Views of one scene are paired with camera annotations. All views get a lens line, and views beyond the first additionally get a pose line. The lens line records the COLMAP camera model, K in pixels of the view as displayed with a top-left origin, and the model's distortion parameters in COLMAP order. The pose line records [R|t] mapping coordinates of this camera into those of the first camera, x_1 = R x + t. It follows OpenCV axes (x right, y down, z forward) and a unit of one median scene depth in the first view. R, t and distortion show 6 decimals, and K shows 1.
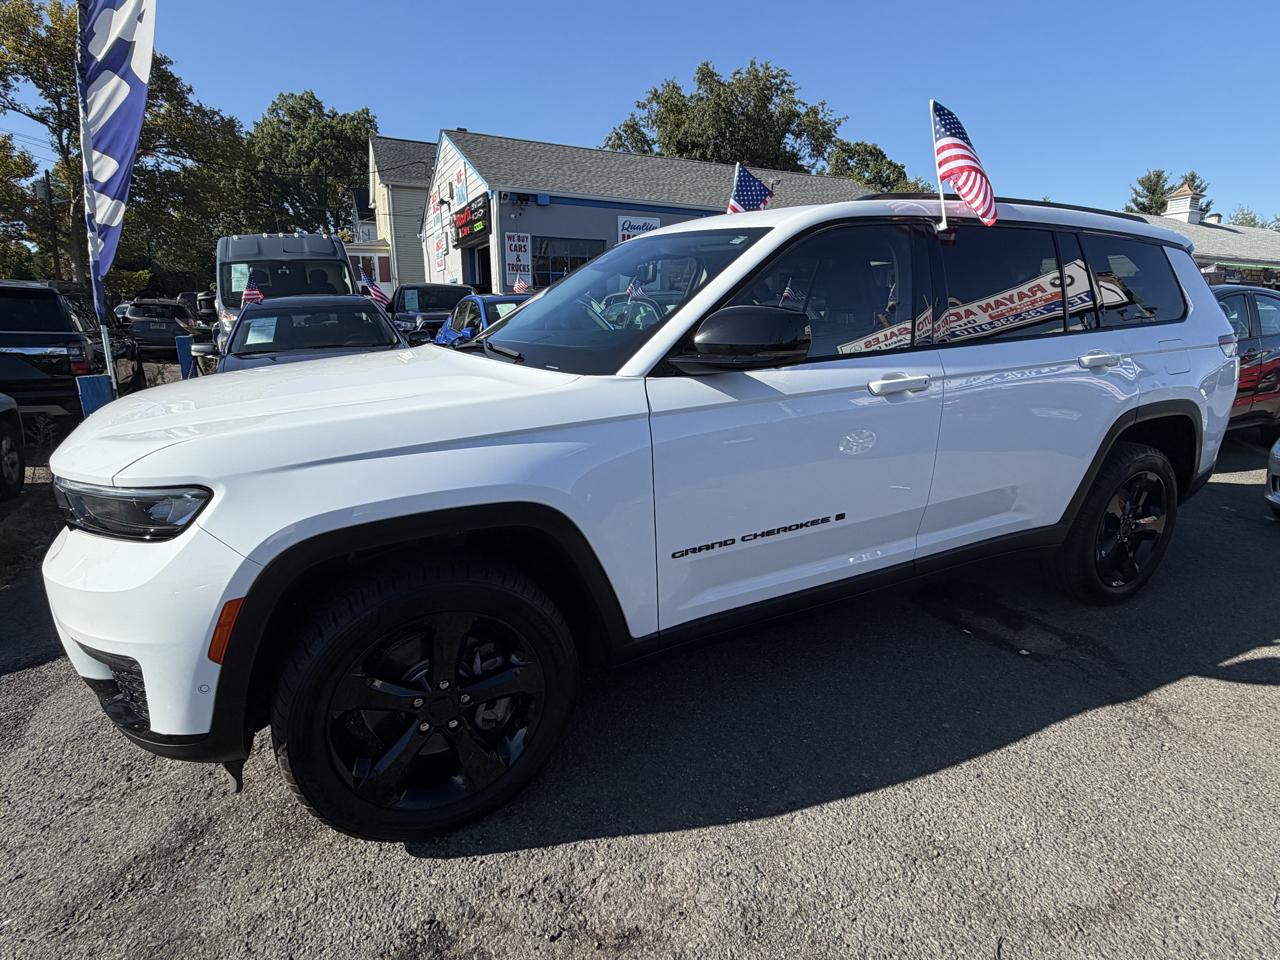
lens RADIAL K [[756.7, 0, 642.7], [0, 756.7, 498.0], [0, 0, 1]] dist [-0.000383, 0.000914]
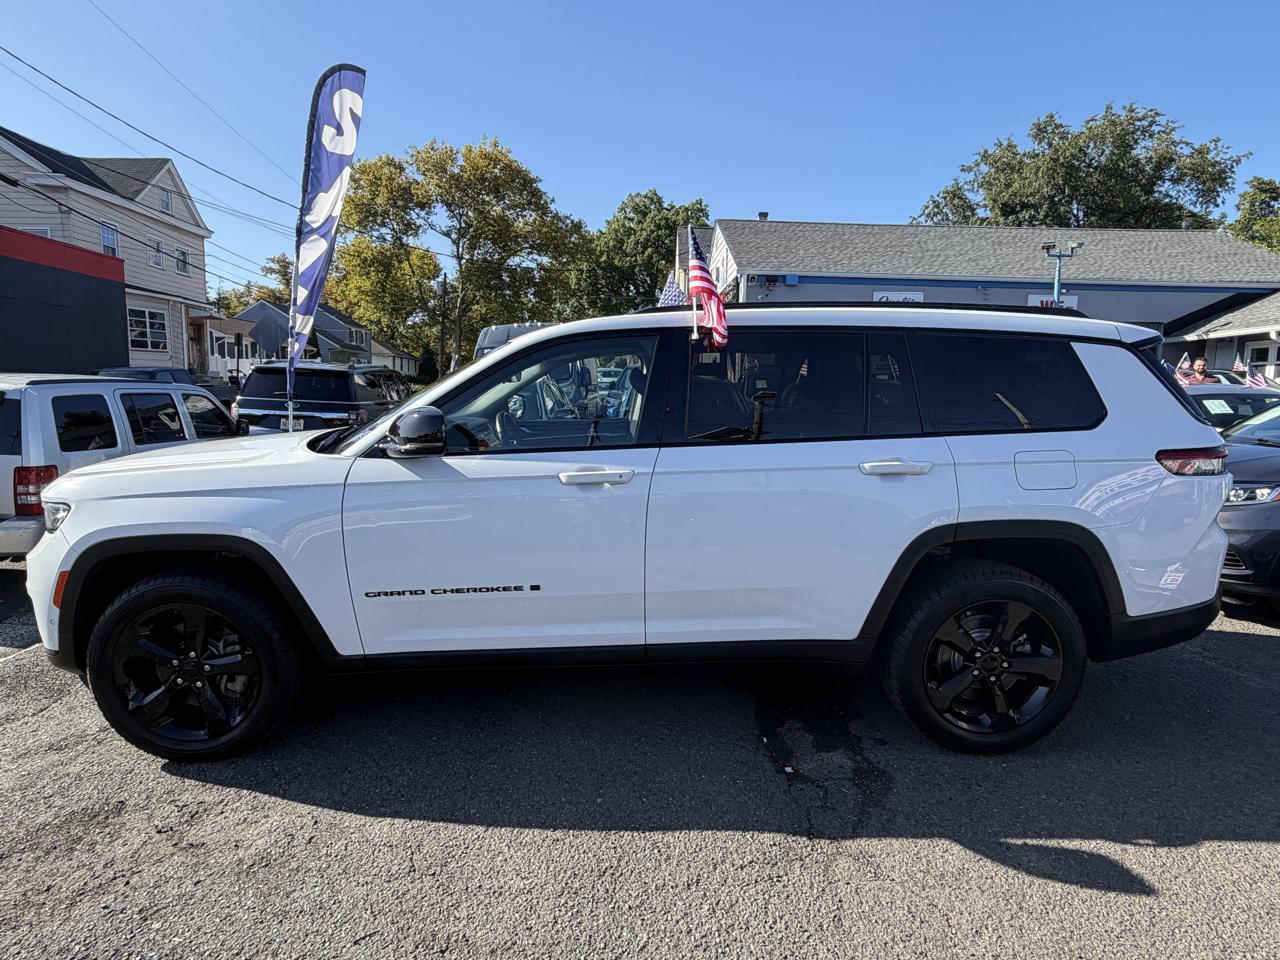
lens RADIAL K [[824.1, 0, 637.4], [0, 824.1, 480.5], [0, 0, 1]] dist [-0.002188, 0.001980]
pose [[0.876858, 0.068289, -0.475874, 0.215622], [-0.125506, 0.988050, -0.089474, -0.009549], [0.464077, 0.138181, 0.874951, -0.008953]]
